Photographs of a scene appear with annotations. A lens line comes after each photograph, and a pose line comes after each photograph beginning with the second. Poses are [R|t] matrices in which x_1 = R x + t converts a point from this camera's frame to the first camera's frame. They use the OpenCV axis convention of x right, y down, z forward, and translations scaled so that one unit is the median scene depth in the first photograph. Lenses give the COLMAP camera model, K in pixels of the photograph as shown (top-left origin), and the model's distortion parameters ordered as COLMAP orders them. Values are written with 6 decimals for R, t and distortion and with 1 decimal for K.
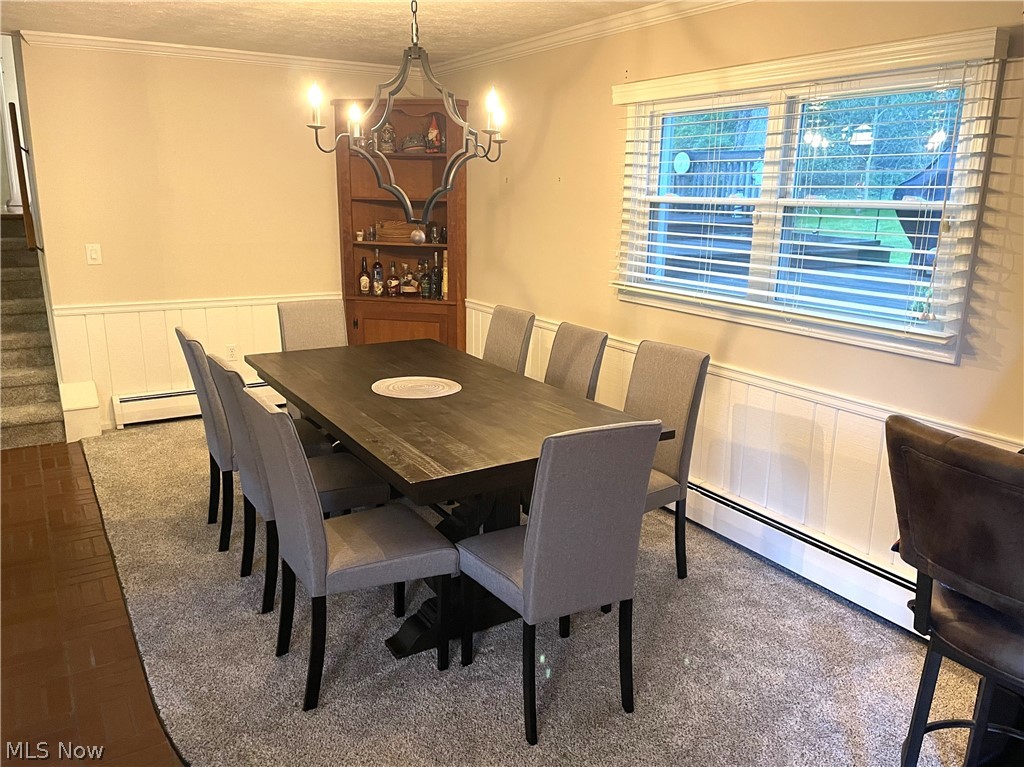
lens RADIAL K [[786.3, 0, 513.3], [0, 786.3, 384.4], [0, 0, 1]] dist [0.011580, -0.000113]
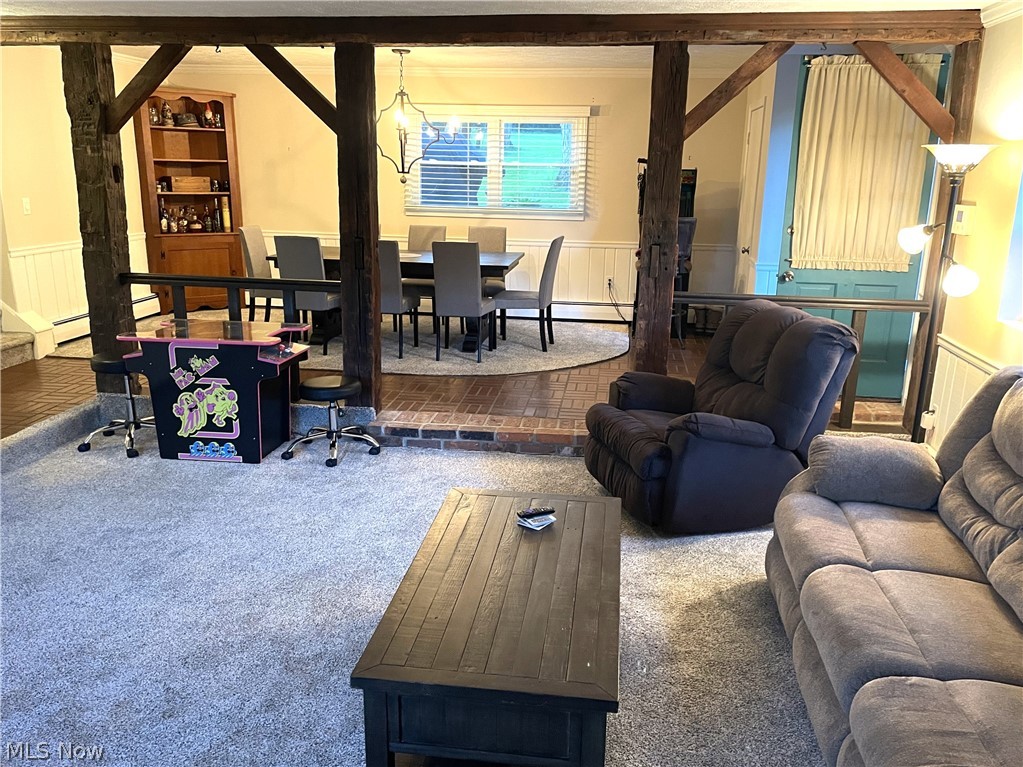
lens RADIAL K [[785.5, 0, 513.3], [0, 785.5, 381.4], [0, 0, 1]] dist [0.011580, -0.000113]
pose [[0.647943, -0.206058, 0.733287, -0.859630], [0.171119, 0.977483, 0.123476, 0.070971], [-0.742218, 0.045474, 0.668613, -0.332453]]
